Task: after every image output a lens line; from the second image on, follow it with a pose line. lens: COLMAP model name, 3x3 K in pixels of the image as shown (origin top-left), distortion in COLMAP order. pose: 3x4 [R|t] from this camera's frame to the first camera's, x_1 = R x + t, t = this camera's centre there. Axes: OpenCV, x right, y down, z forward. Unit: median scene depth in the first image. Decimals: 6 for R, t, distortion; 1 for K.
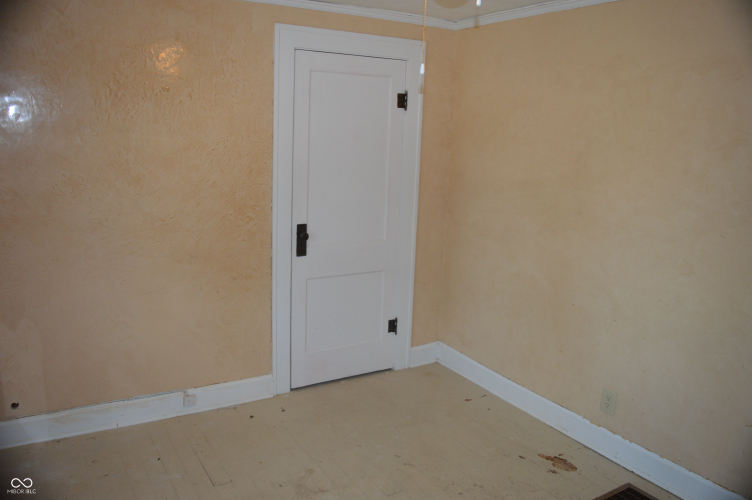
lens RADIAL K [[601.1, 0, 376.0], [0, 601.1, 250.0], [0, 0, 1]] dist [-0.067428, -0.002197]
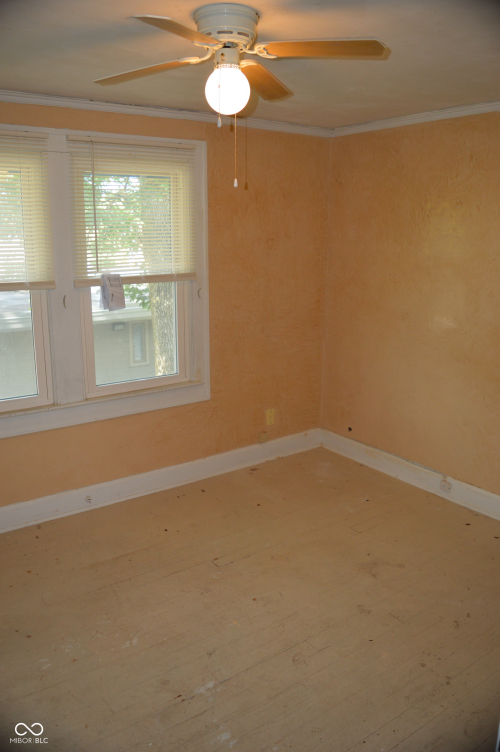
lens RADIAL K [[601.1, 0, 250.0], [0, 601.1, 376.0], [0, 0, 1]] dist [-0.067428, -0.002197]
pose [[0.083730, 0.197160, -0.976789, 0.747792], [-0.195293, 0.964469, 0.177933, -0.075364], [0.977164, 0.175861, 0.119259, 0.512203]]
